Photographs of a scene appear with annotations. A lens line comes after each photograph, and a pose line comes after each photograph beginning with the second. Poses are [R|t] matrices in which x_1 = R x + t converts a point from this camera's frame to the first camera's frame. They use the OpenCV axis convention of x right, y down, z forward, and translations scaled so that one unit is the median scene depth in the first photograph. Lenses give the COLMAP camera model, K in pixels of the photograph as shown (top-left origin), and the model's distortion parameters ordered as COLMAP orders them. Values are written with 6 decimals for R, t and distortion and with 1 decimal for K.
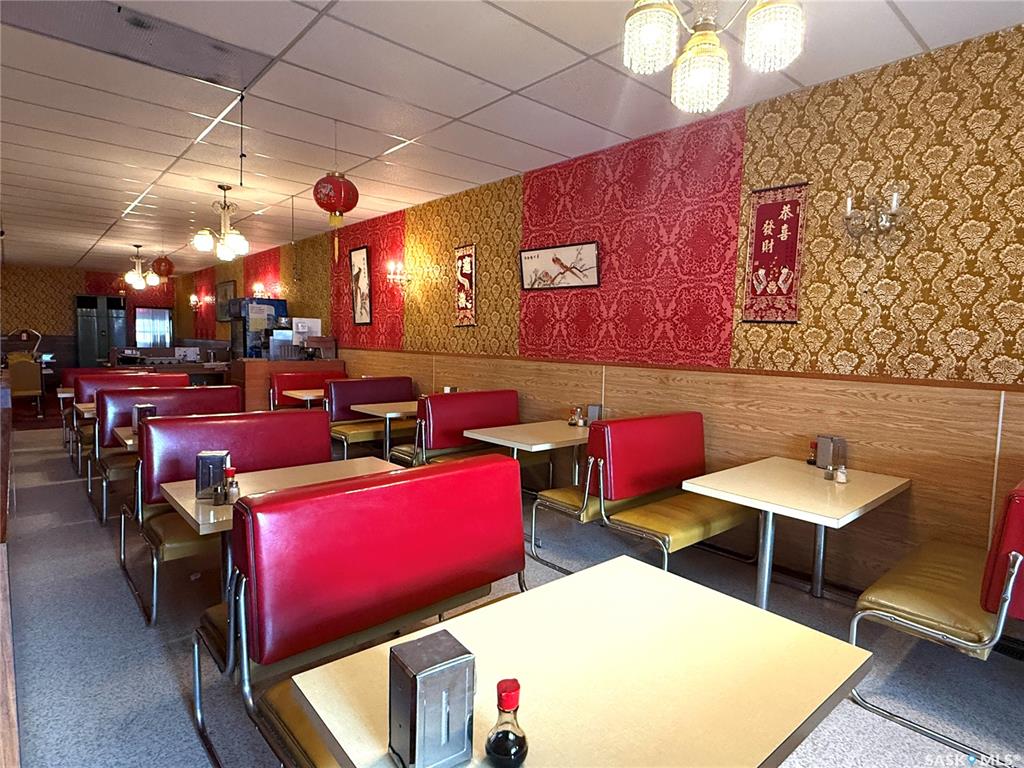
lens RADIAL K [[568.2, 0, 522.2], [0, 568.2, 371.5], [0, 0, 1]] dist [0.016293, -0.002972]
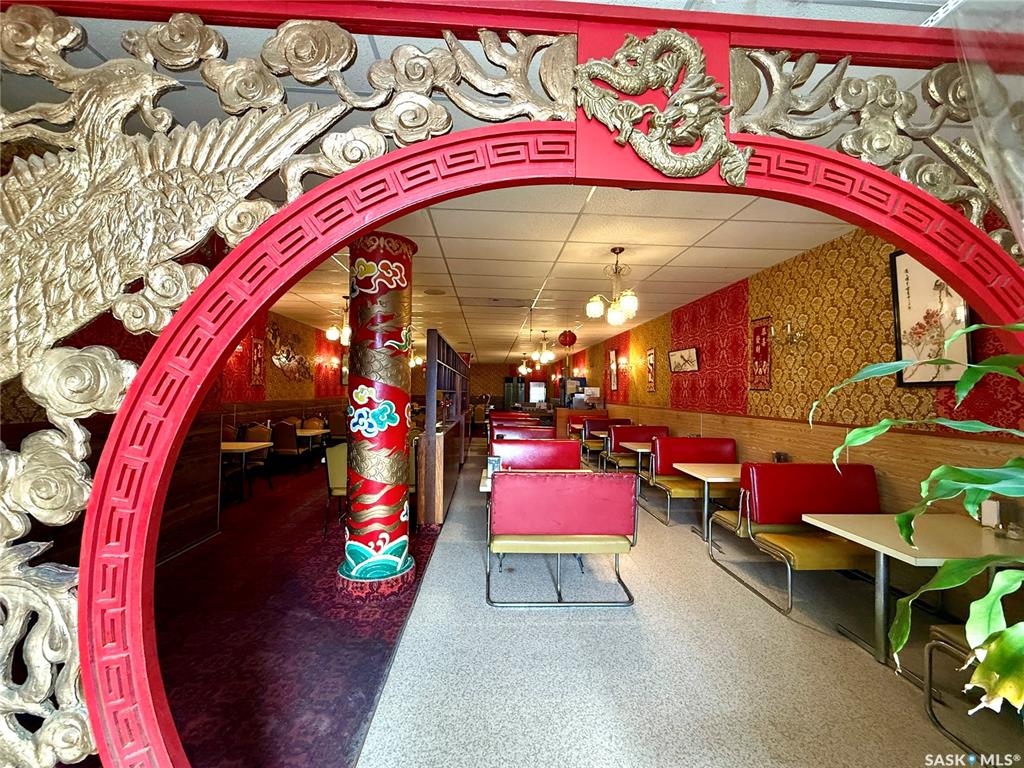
lens RADIAL K [[409.0, 0, 509.7], [0, 409.0, 385.2], [0, 0, 1]] dist [-0.000518, -0.000164]
pose [[0.779286, -0.007449, -0.626624, 0.378792], [-0.052439, 0.995647, -0.077050, 0.025613], [0.624470, 0.092903, 0.775504, -0.317029]]
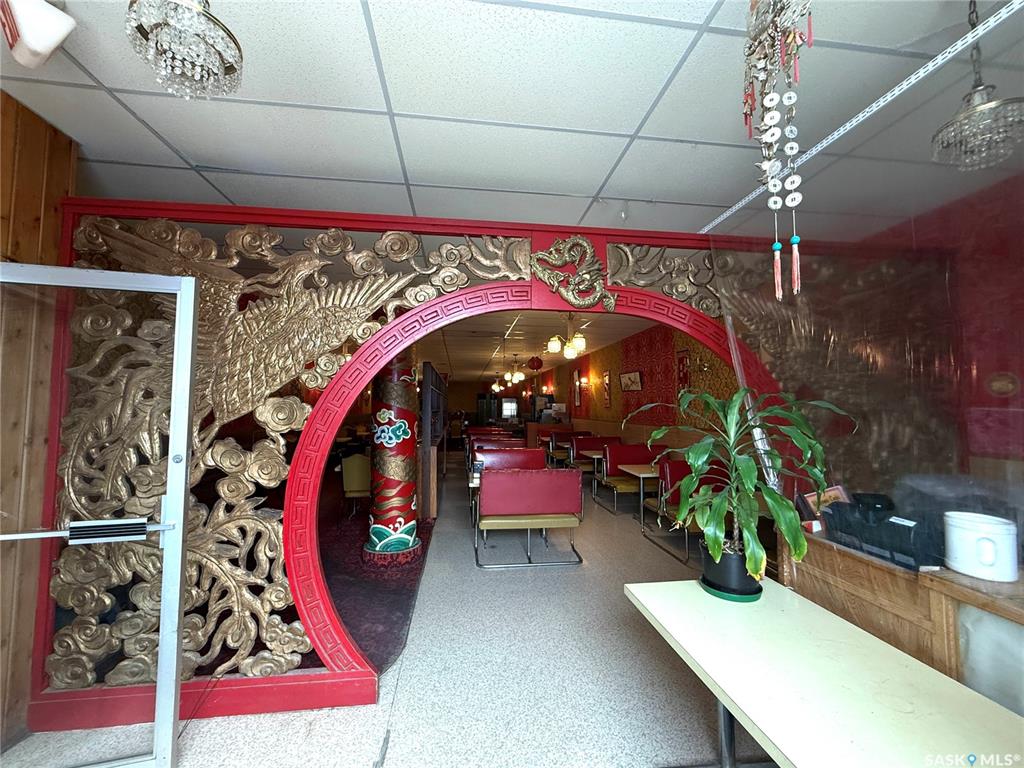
lens RADIAL K [[409.0, 0, 509.0], [0, 409.0, 383.2], [0, 0, 1]] dist [-0.000518, -0.000164]
pose [[0.820075, -0.040821, -0.570798, 0.486618], [-0.034794, 0.992050, -0.120937, 0.029514], [0.571197, 0.119038, 0.812136, -0.479994]]
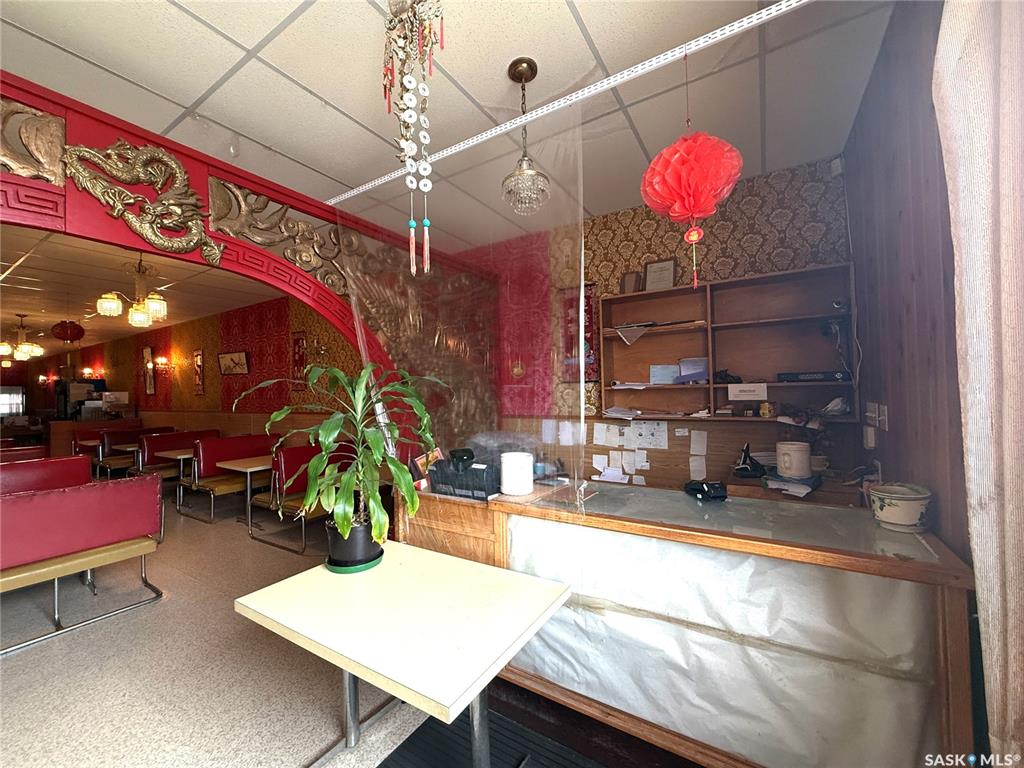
lens RADIAL K [[409.0, 0, 511.4], [0, 409.0, 383.2], [0, 0, 1]] dist [-0.000518, -0.000164]
pose [[0.959687, -0.025350, 0.279926, 0.471435], [0.050469, 0.995279, -0.082895, 0.036361], [-0.276503, 0.093681, 0.956436, -0.461570]]
